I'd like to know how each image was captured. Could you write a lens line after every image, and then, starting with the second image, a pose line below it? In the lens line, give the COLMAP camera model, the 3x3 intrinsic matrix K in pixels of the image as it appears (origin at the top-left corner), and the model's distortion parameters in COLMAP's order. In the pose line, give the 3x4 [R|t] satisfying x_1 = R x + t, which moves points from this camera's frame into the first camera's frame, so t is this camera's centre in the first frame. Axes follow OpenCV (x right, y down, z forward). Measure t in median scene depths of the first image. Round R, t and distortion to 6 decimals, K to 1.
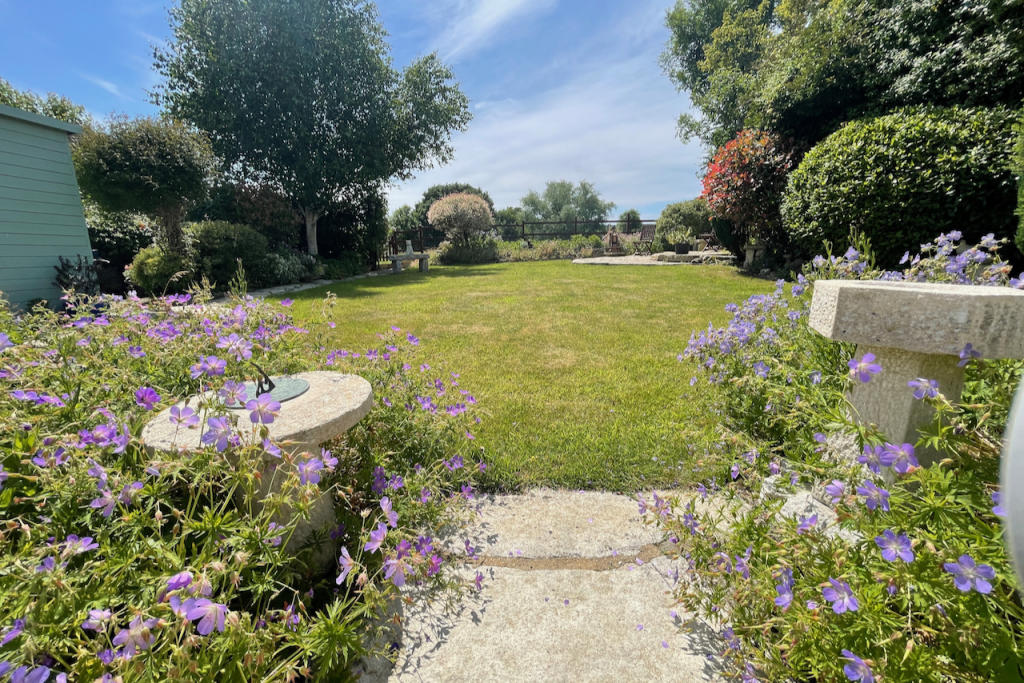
lens RADIAL K [[414.5, 0, 512.0], [0, 414.5, 341.5], [0, 0, 1]] dist [0.011565, -0.008164]
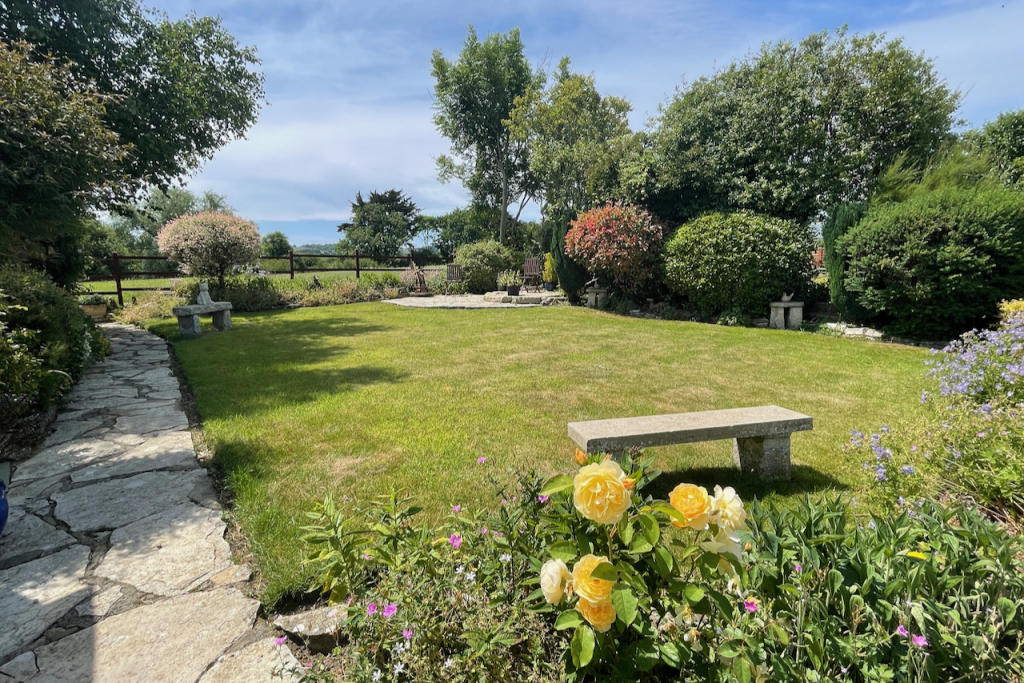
lens RADIAL K [[465.4, 0, 506.8], [0, 465.4, 342.4], [0, 0, 1]] dist [-0.001417, -0.000095]
pose [[0.705478, -0.093768, 0.702502, -0.324761], [0.147451, 0.988939, -0.016076, -0.055757], [-0.693224, 0.114926, 0.711501, 0.139241]]
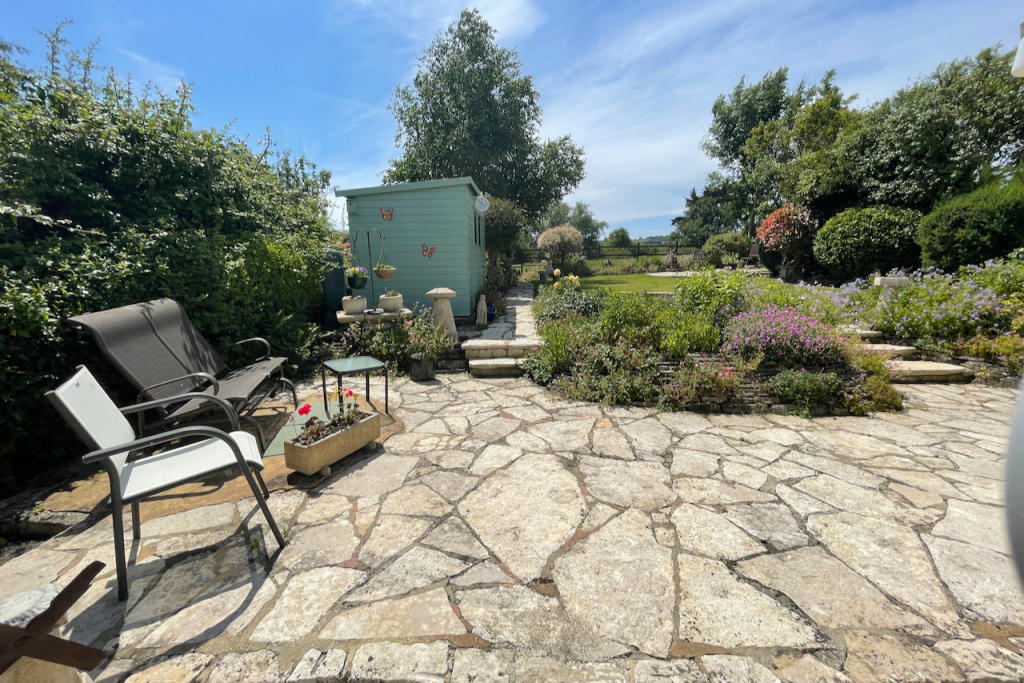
lens RADIAL K [[422.5, 0, 512.0], [0, 422.5, 341.5], [0, 0, 1]] dist [0.001873, 0.000246]
pose [[0.997460, -0.006193, 0.070957, -0.371587], [0.008676, 0.999359, -0.034740, 0.070053], [-0.070696, 0.035268, 0.996874, -0.349762]]
